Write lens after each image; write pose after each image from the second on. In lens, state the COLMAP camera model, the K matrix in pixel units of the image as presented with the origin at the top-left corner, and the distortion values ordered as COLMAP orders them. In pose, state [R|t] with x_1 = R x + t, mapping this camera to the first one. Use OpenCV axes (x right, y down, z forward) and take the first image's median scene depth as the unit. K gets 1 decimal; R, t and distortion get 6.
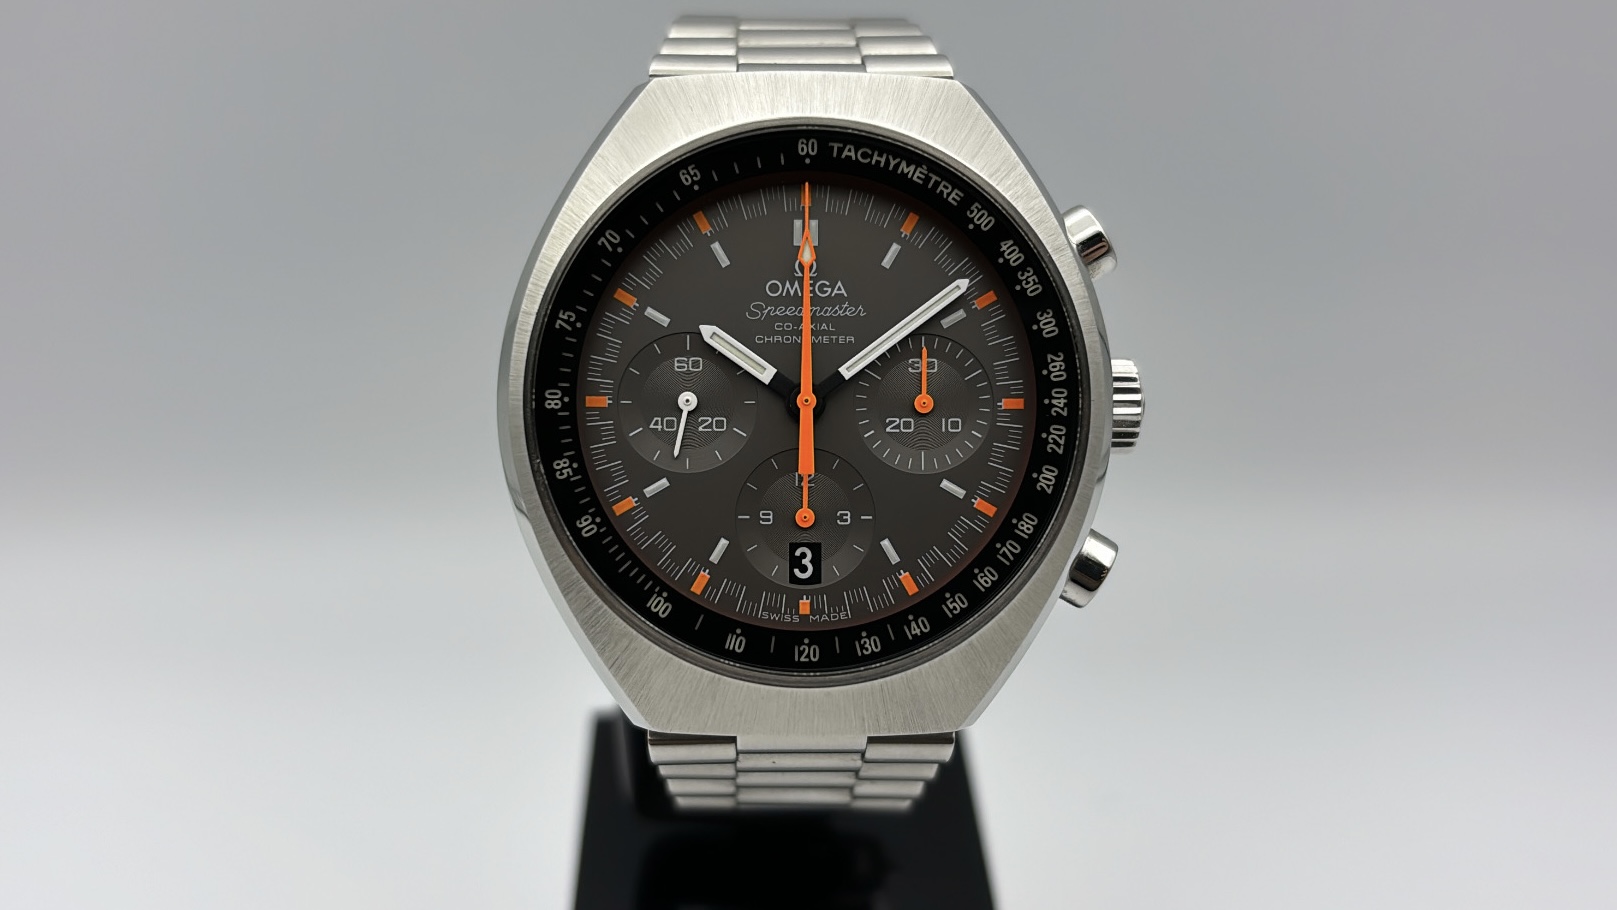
lens RADIAL K [[1645.1, 0, 808.5], [0, 1645.1, 455.0], [0, 0, 1]] dist [0.112133, -0.000541]
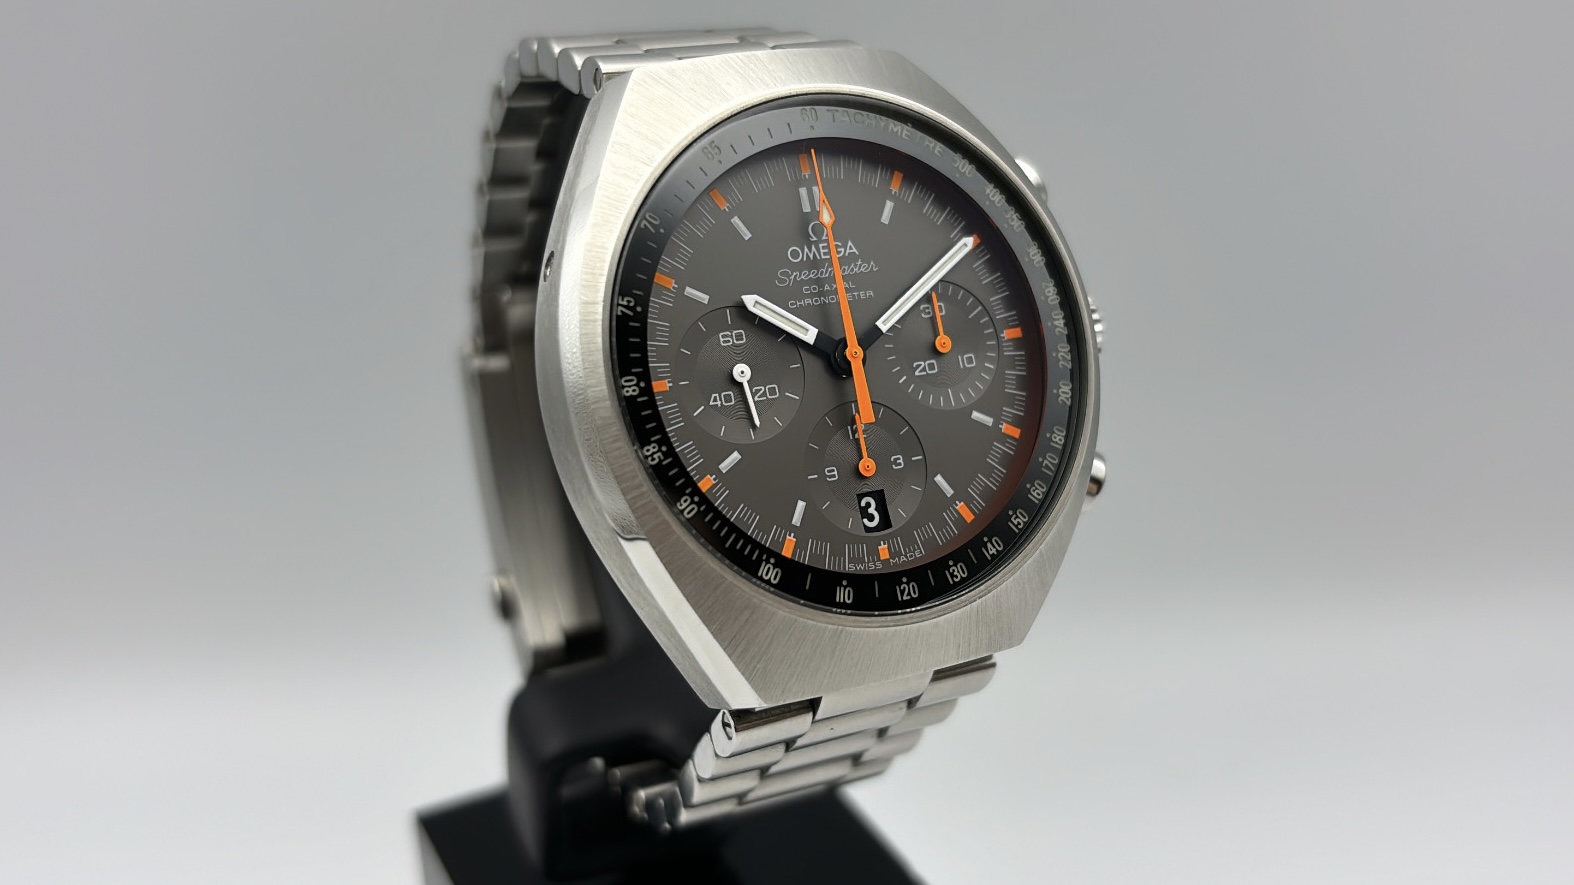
lens RADIAL K [[1601.4, 0, 787.0], [0, 1601.4, 442.5], [0, 0, 1]] dist [0.112133, -0.000541]
pose [[0.907909, -0.160514, 0.387217, -0.434810], [0.191668, 0.980520, -0.042949, 0.056569], [-0.372780, 0.113211, 0.920988, 0.091105]]
